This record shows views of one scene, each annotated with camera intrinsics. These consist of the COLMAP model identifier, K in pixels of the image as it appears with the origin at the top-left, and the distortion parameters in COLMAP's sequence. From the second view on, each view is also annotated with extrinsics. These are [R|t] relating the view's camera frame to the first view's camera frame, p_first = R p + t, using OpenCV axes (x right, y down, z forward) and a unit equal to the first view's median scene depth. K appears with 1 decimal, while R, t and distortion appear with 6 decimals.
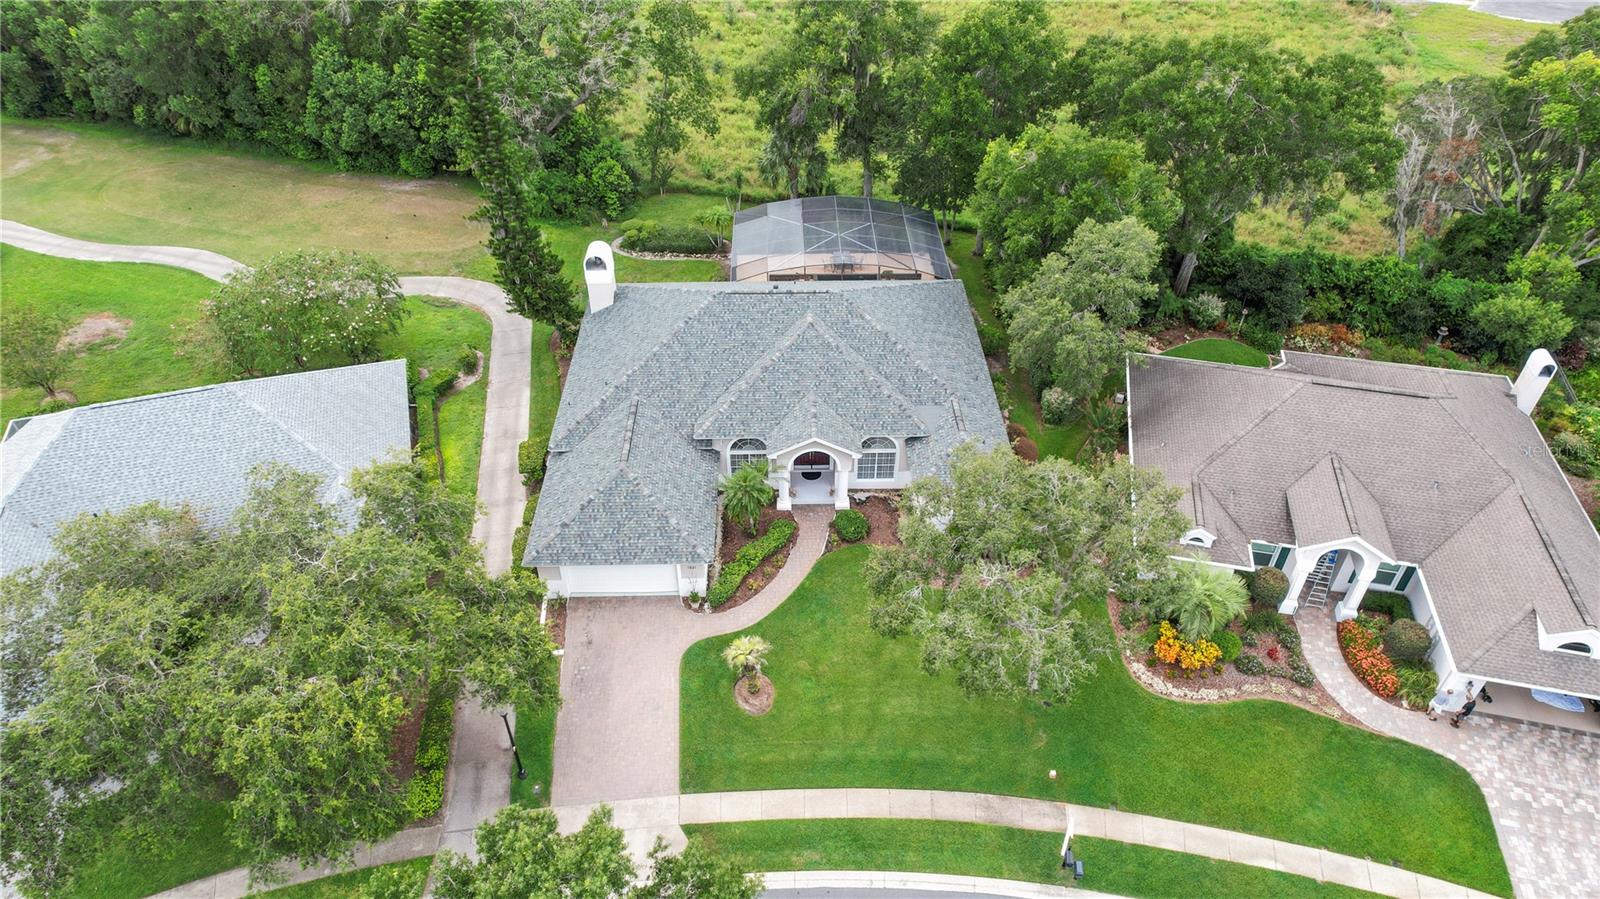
lens RADIAL K [[1013.8, 0, 798.5], [0, 1013.8, 448.9], [0, 0, 1]] dist [0.000778, 0.021775]
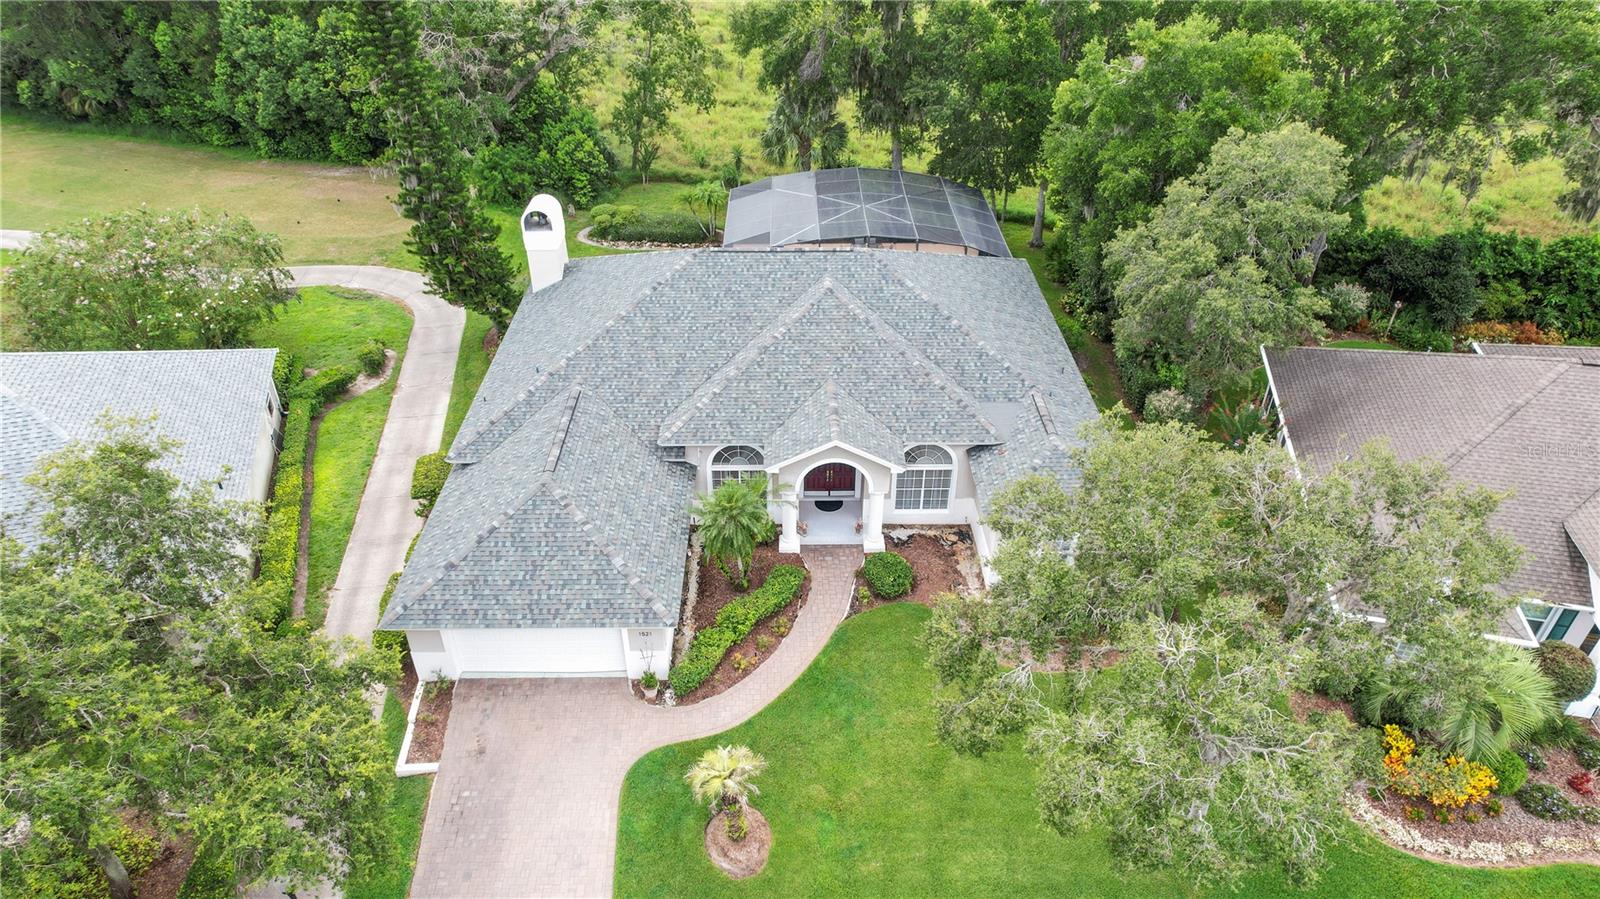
lens RADIAL K [[1013.8, 0, 799.5], [0, 1013.8, 450.5], [0, 0, 1]] dist [0.000778, 0.021775]
pose [[0.999955, 0.006697, -0.006749, -0.003054], [-0.007196, 0.997015, -0.076871, 0.042605], [0.006215, 0.076916, 0.997018, 0.298610]]
